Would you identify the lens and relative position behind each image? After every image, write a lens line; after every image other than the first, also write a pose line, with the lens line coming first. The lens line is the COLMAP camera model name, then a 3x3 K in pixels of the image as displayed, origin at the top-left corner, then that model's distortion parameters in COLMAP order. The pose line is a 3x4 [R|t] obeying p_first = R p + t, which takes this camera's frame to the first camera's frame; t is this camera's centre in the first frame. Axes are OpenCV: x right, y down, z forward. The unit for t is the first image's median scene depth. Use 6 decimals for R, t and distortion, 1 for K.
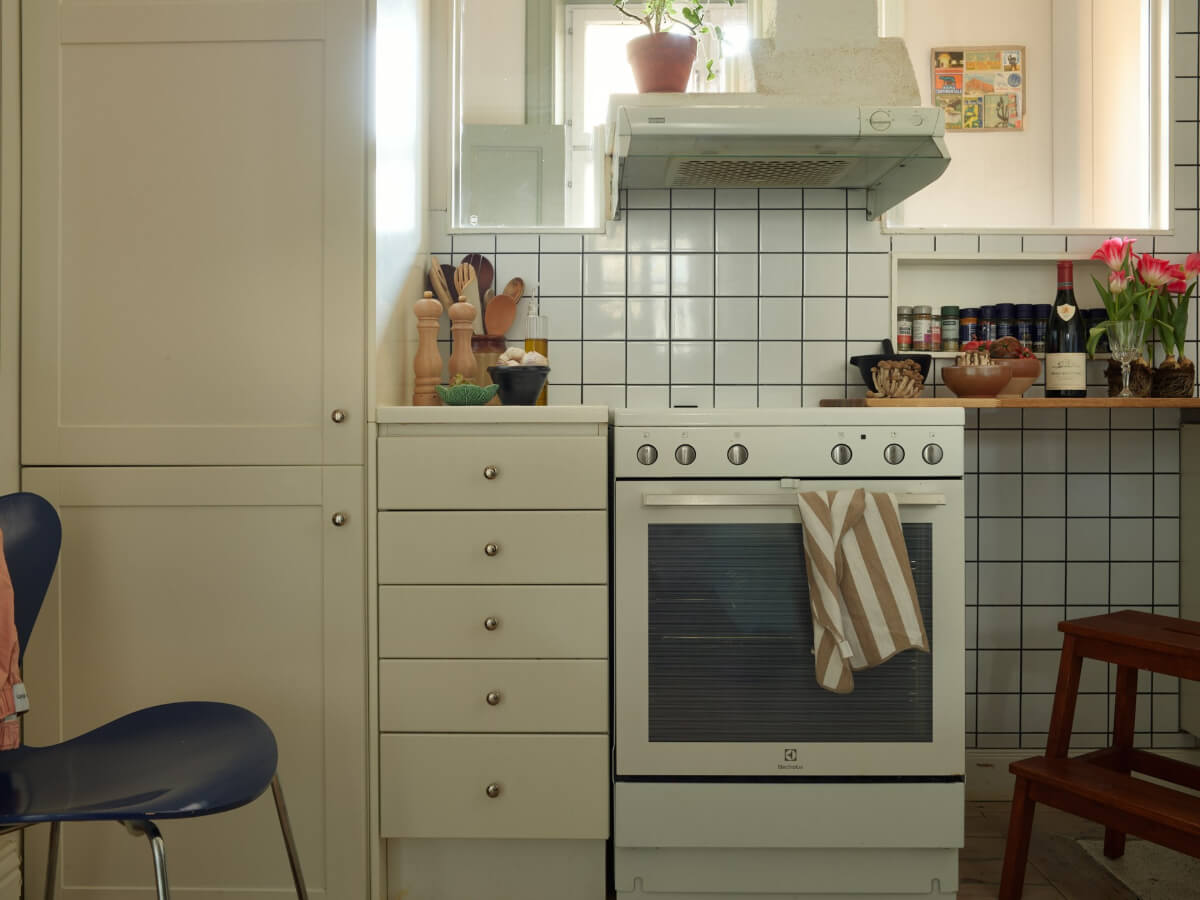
lens RADIAL K [[1053.8, 0, 601.7], [0, 1053.8, 449.6], [0, 0, 1]] dist [0.008679, -0.019603]
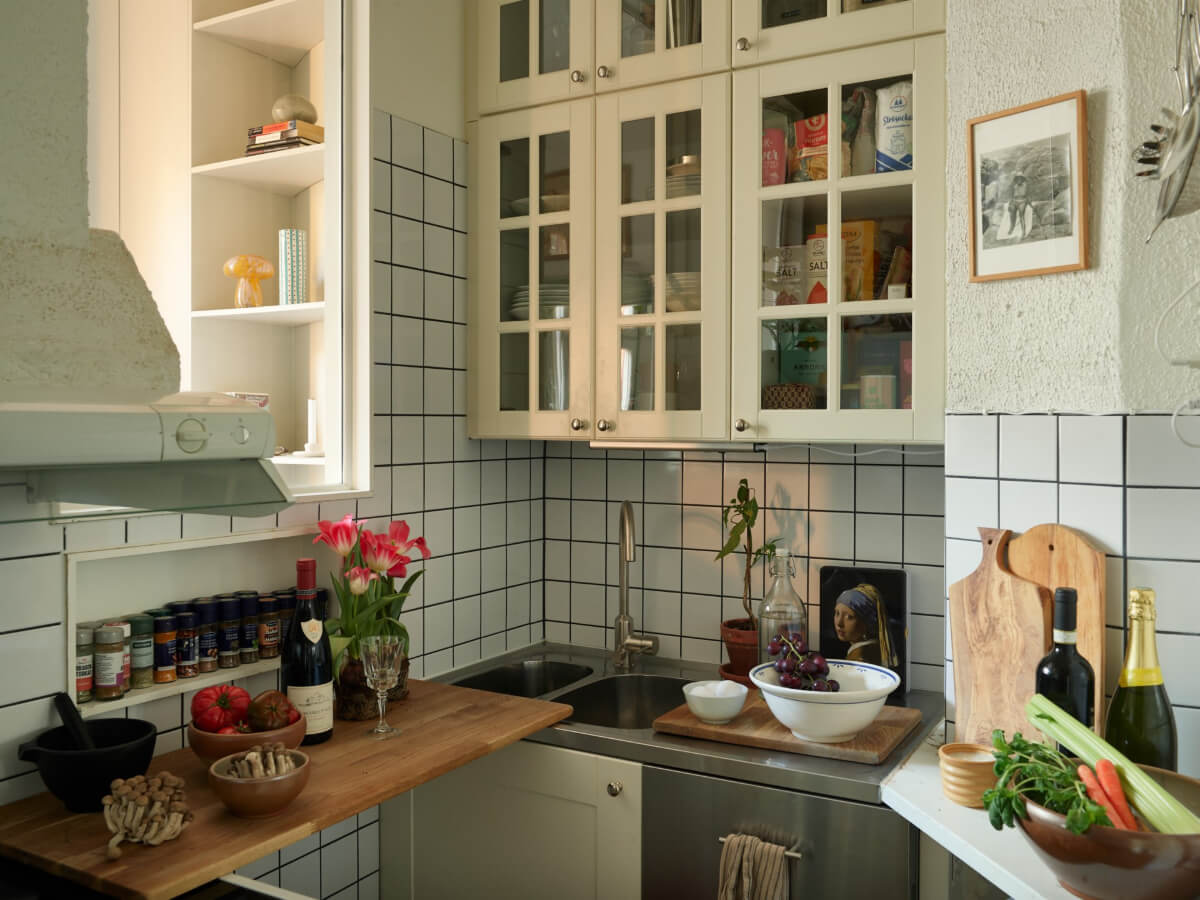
lens RADIAL K [[1053.8, 0, 601.3], [0, 1053.8, 443.7], [0, 0, 1]] dist [0.008679, -0.019603]
pose [[0.498882, -0.010025, 0.866612, -0.104947], [0.005732, 0.999949, 0.008267, -0.253797], [-0.866651, 0.000843, 0.498915, 0.417630]]
